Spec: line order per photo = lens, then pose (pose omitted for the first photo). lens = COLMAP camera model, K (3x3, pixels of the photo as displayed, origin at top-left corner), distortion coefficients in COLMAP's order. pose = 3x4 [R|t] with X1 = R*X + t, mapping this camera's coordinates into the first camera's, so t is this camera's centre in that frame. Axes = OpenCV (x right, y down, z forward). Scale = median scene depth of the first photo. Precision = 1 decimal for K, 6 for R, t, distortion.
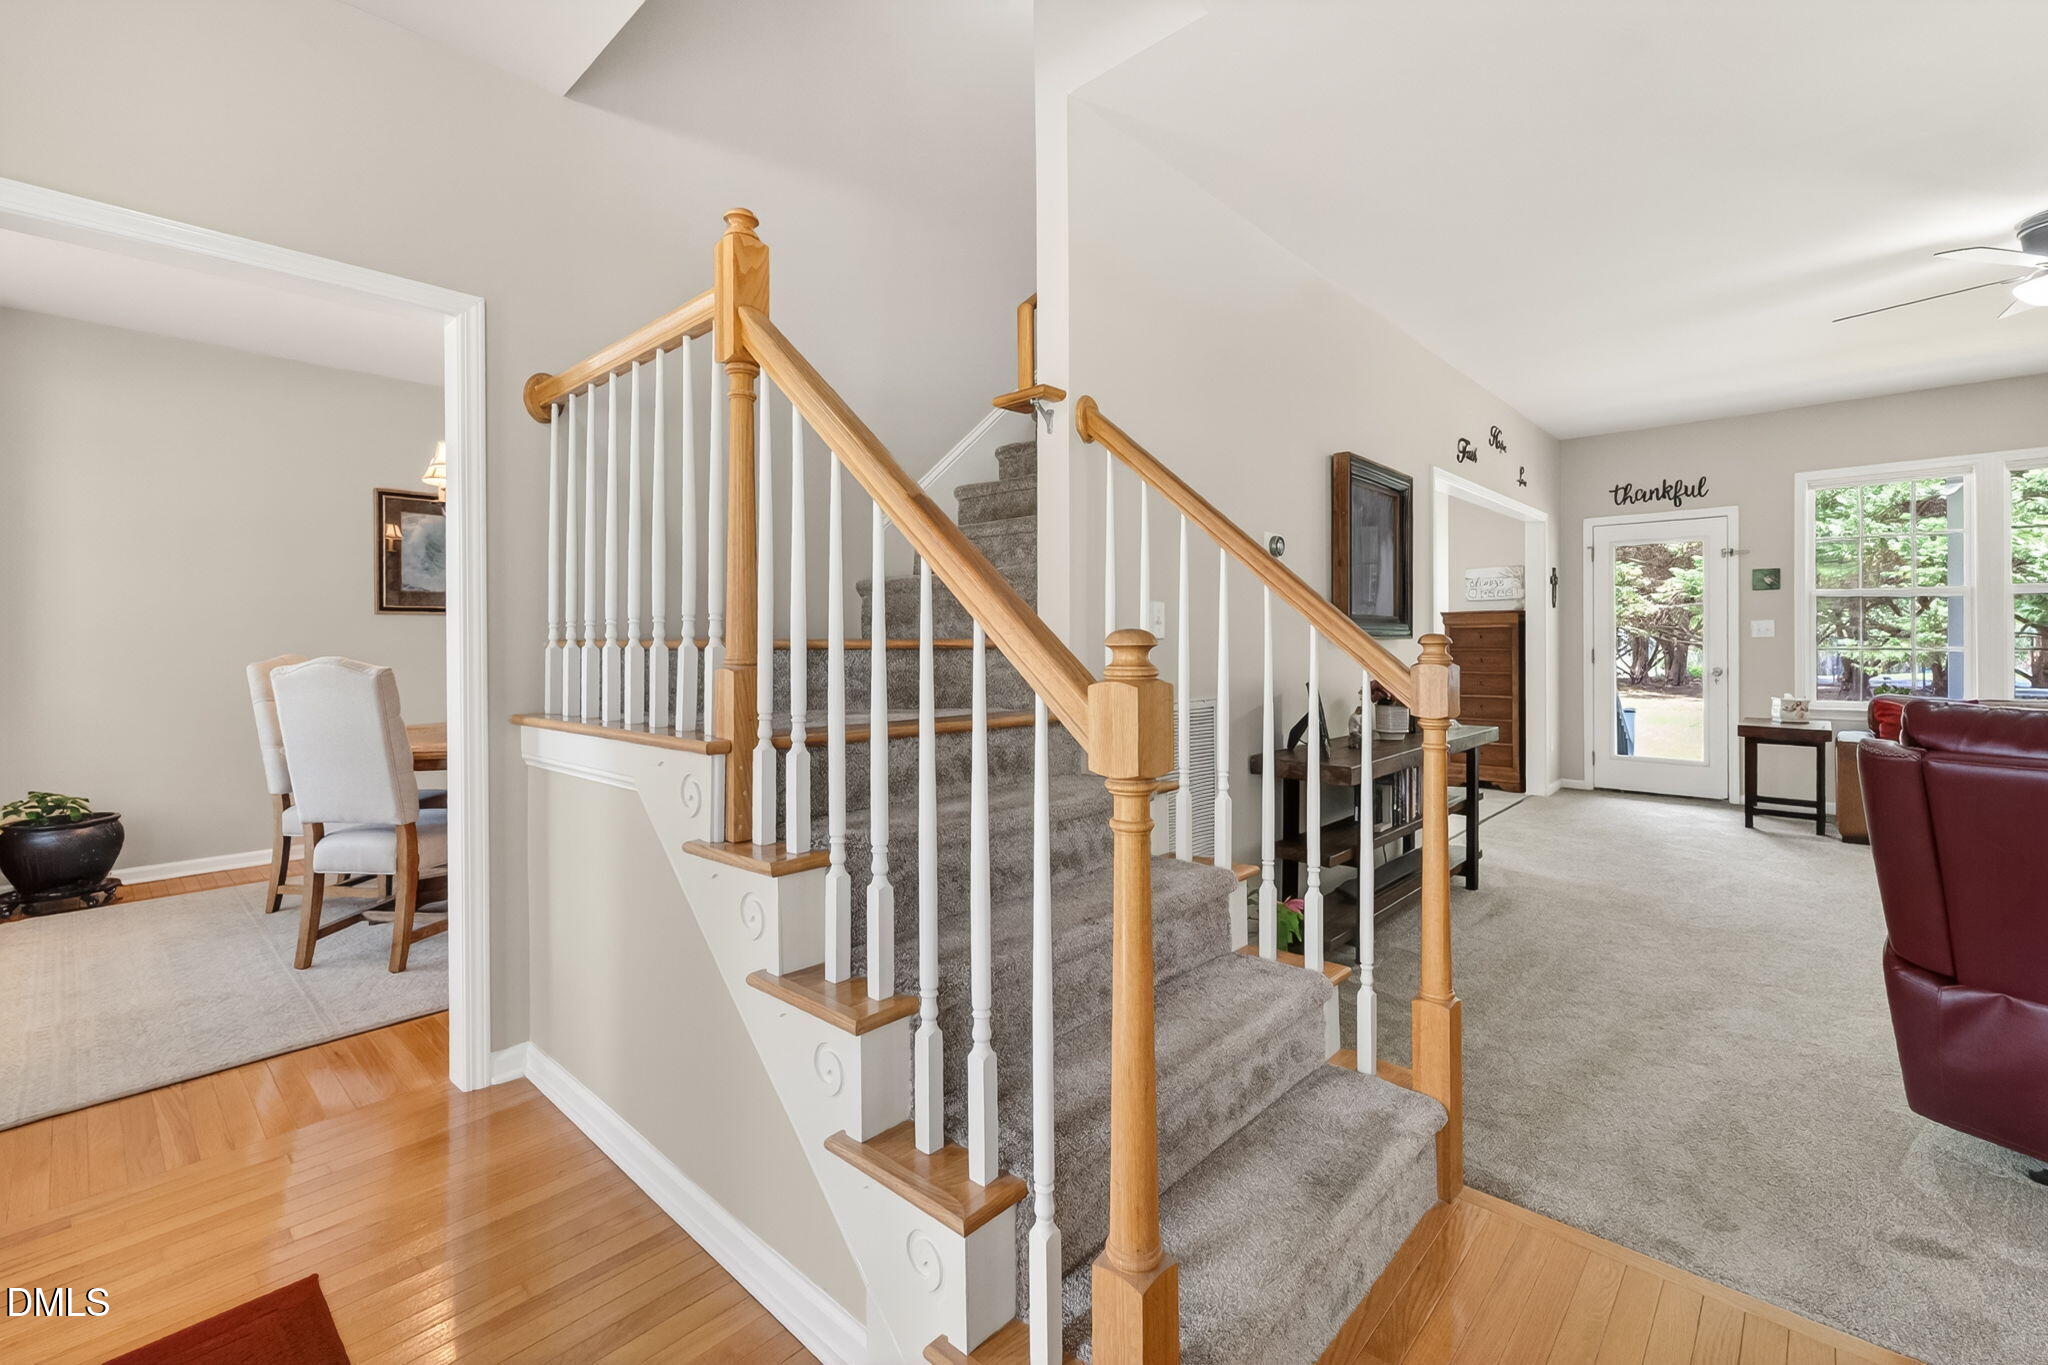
lens RADIAL K [[876.2, 0, 1025.4], [0, 876.2, 635.4], [0, 0, 1]] dist [0.010862, 0.000147]
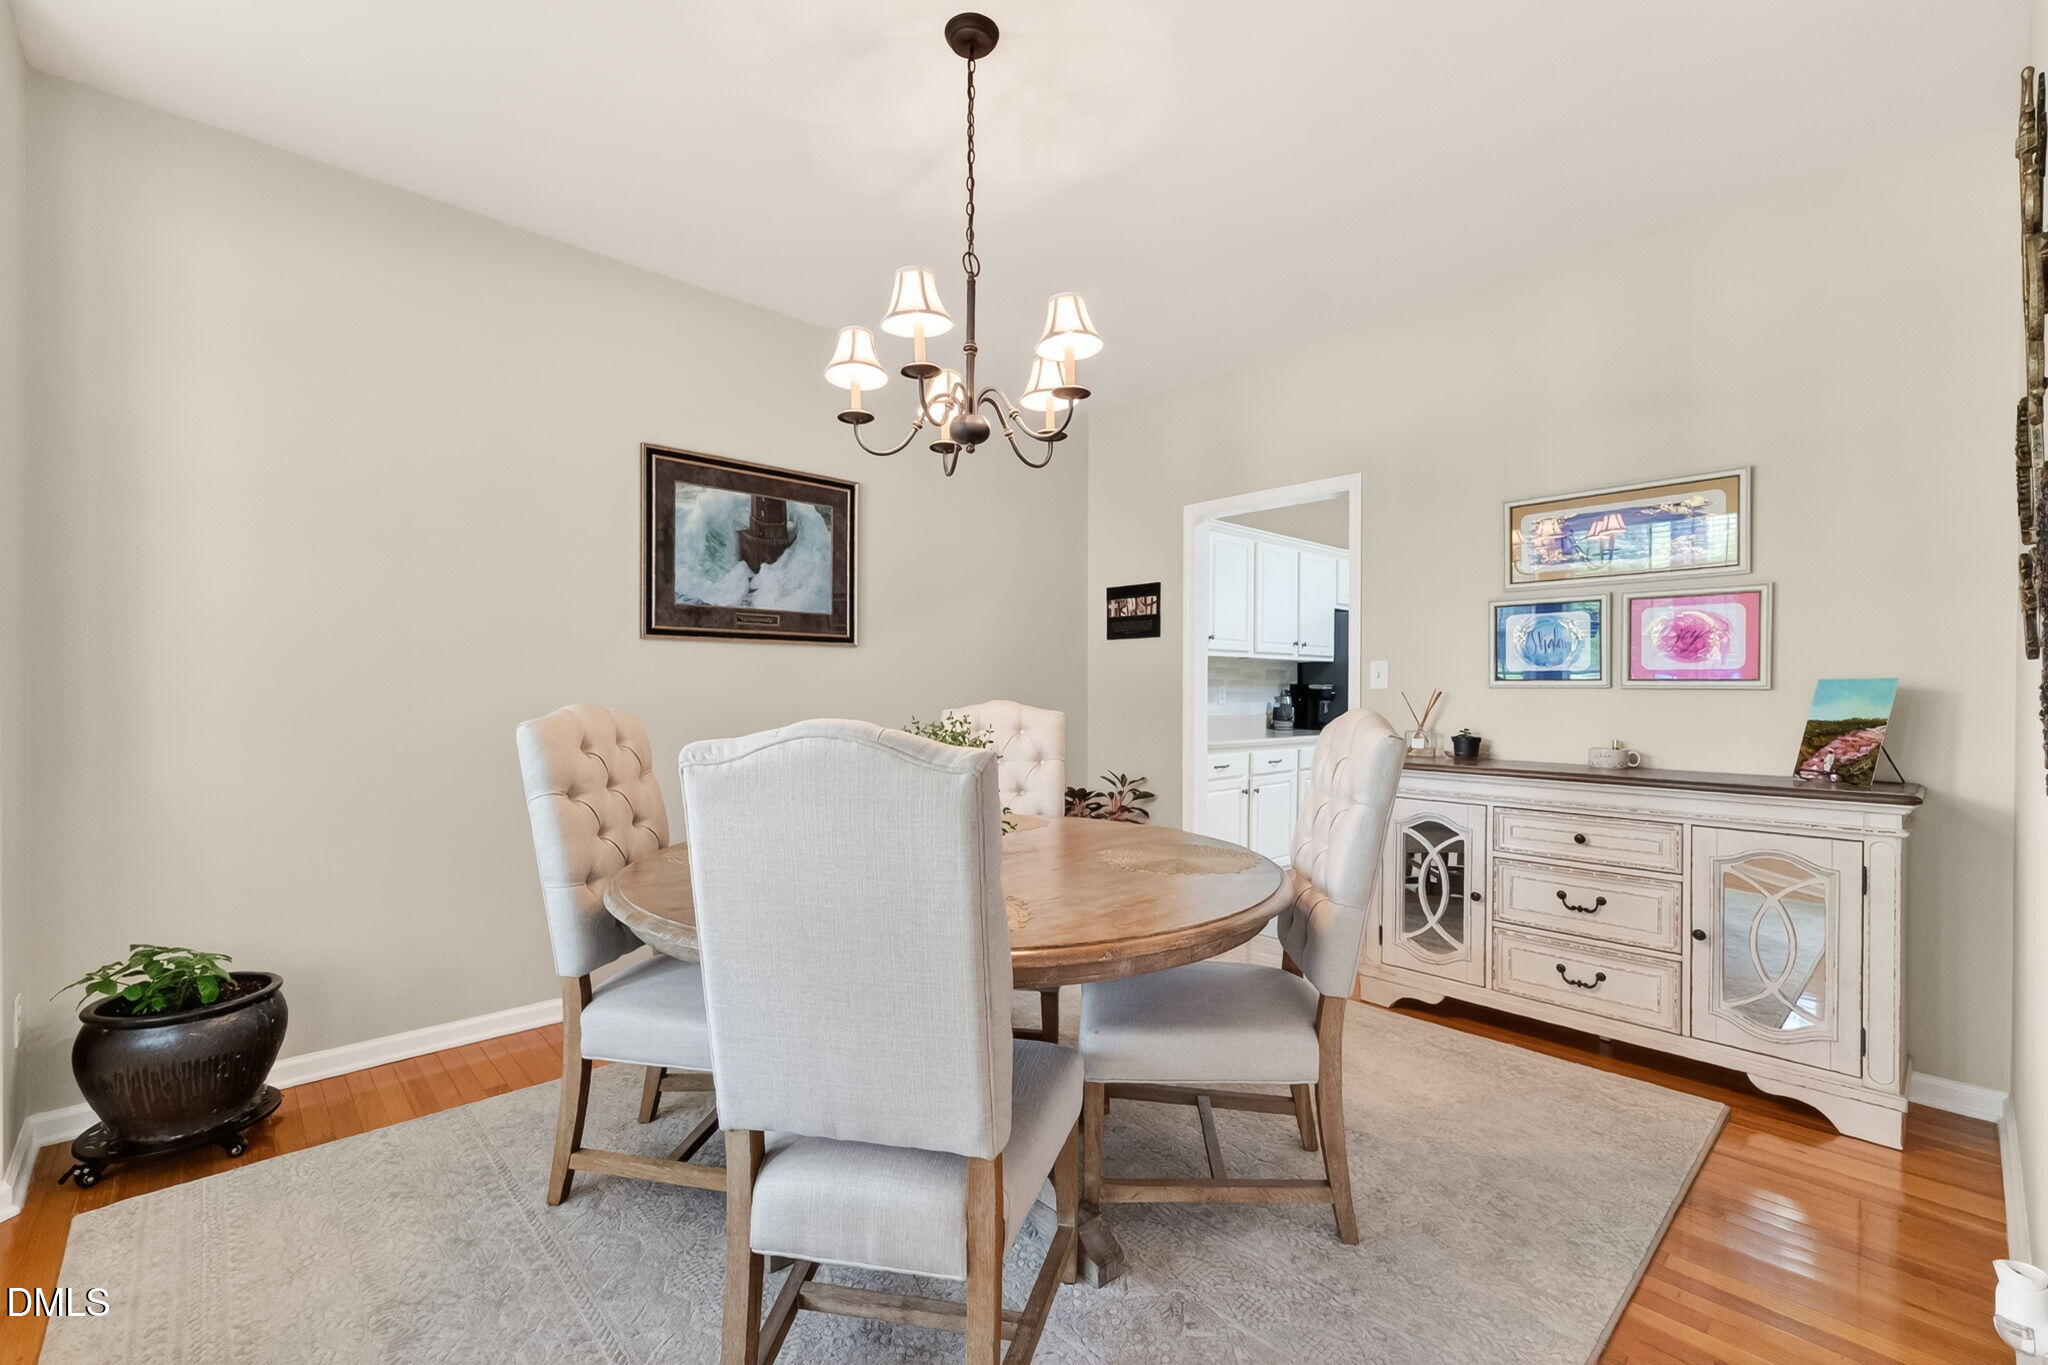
lens RADIAL K [[858.1, 0, 1024.0], [0, 858.1, 682.5], [0, 0, 1]] dist [0.002379, 0.000643]
pose [[0.997963, 0.009459, -0.063083, -0.536752], [-0.009398, 0.999955, 0.001270, 0.005719], [0.063092, -0.000675, 0.998007, 0.503011]]
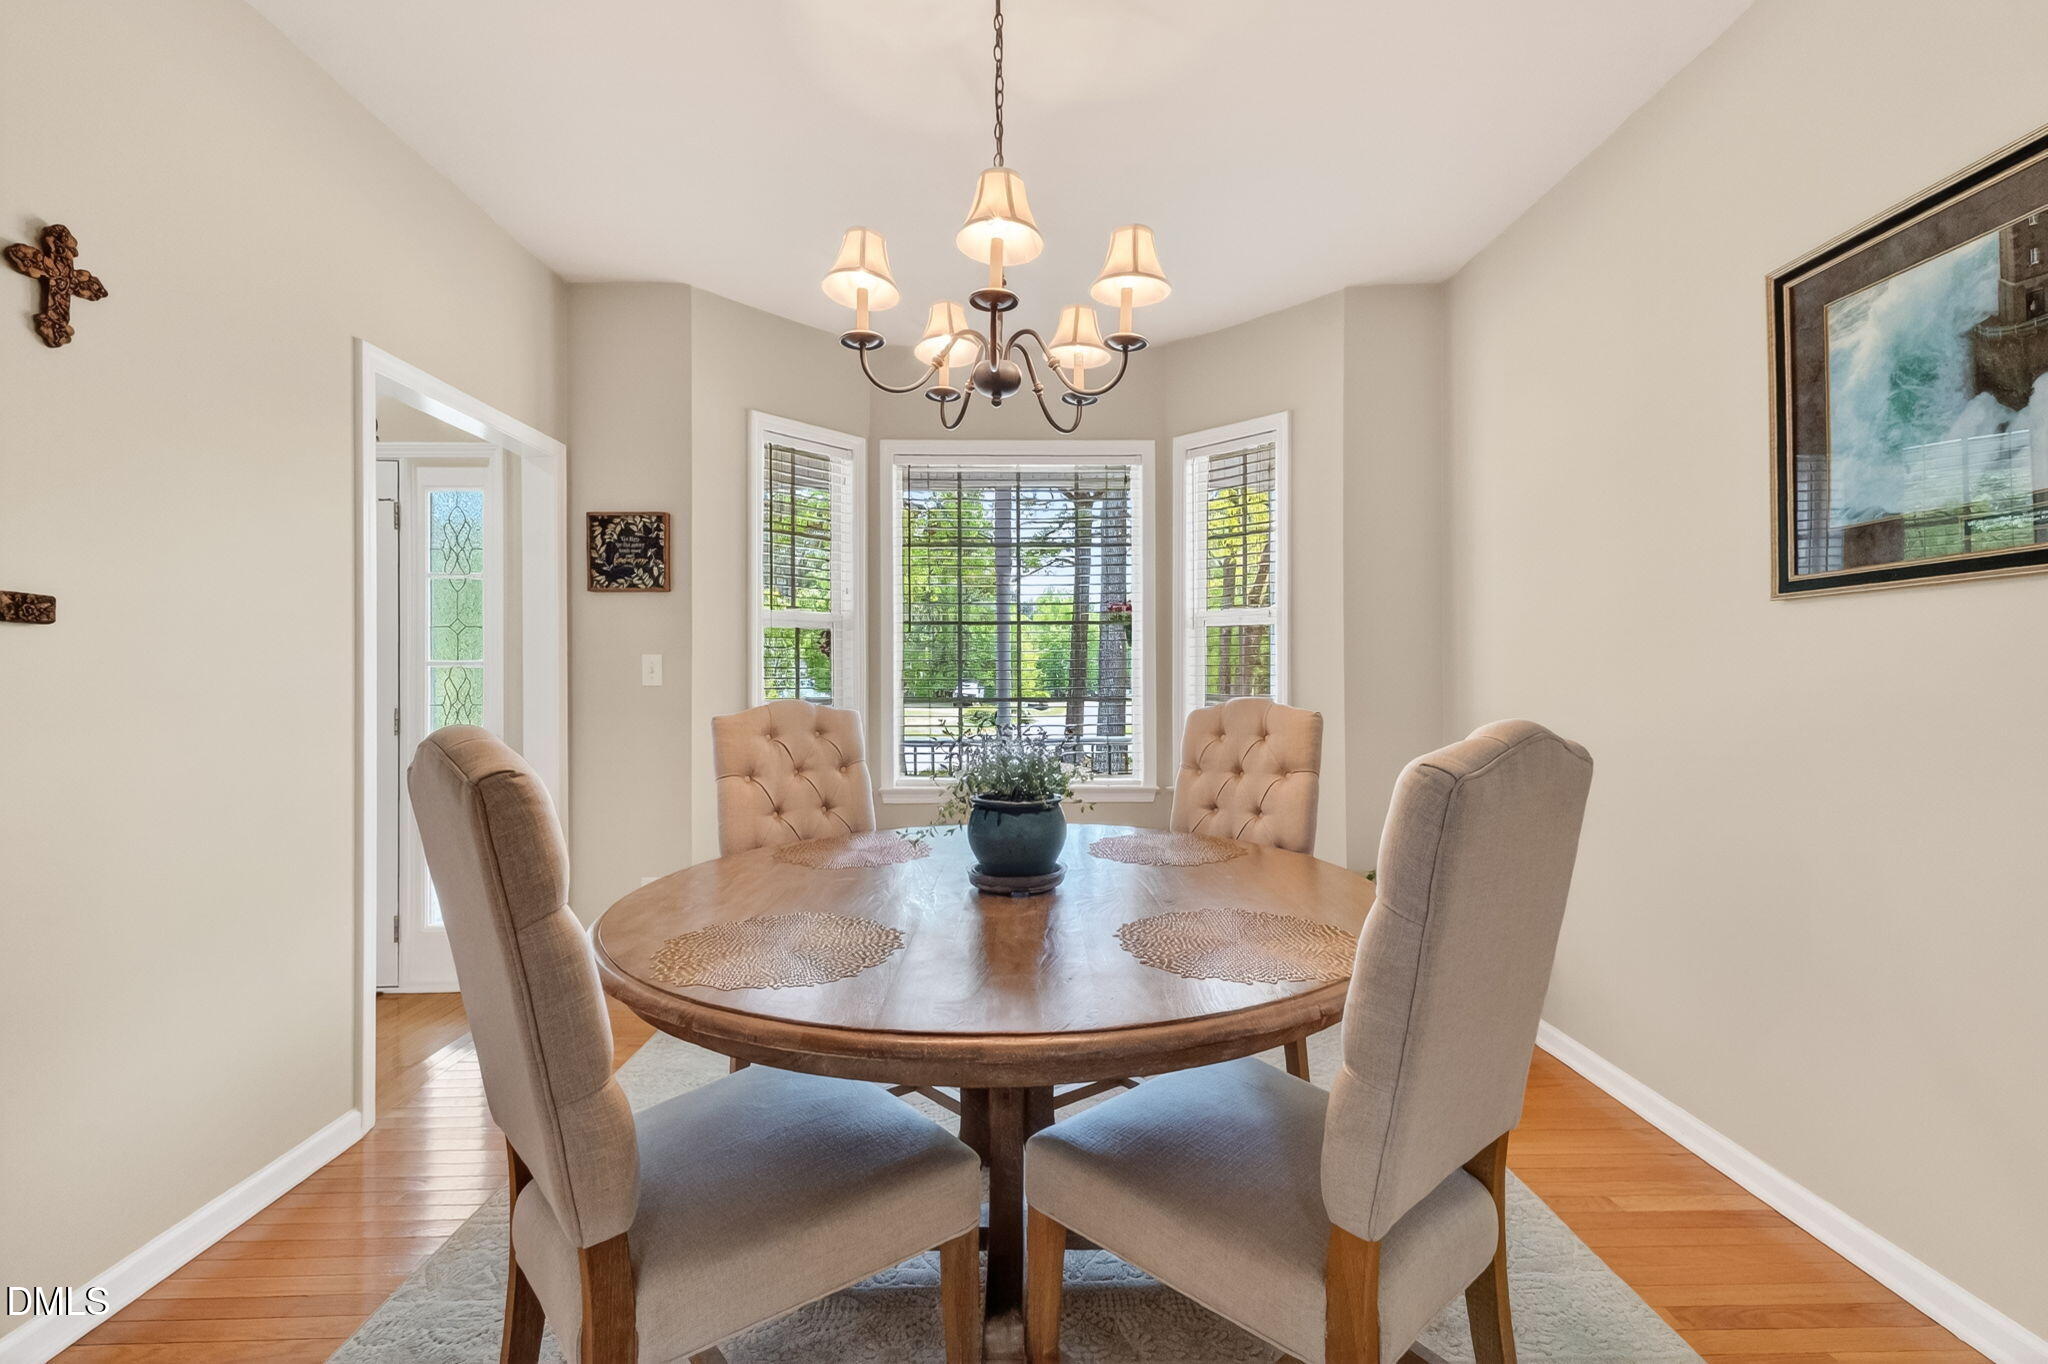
lens RADIAL K [[860.1, 0, 1030.8], [0, 860.1, 669.9], [0, 0, 1]] dist [0.000237, 0.000469]
pose [[-0.714643, 0.002498, -0.699485, -0.308019], [0.009418, 0.999937, -0.006052, 0.006941], [0.699426, -0.010913, -0.714621, 1.334374]]
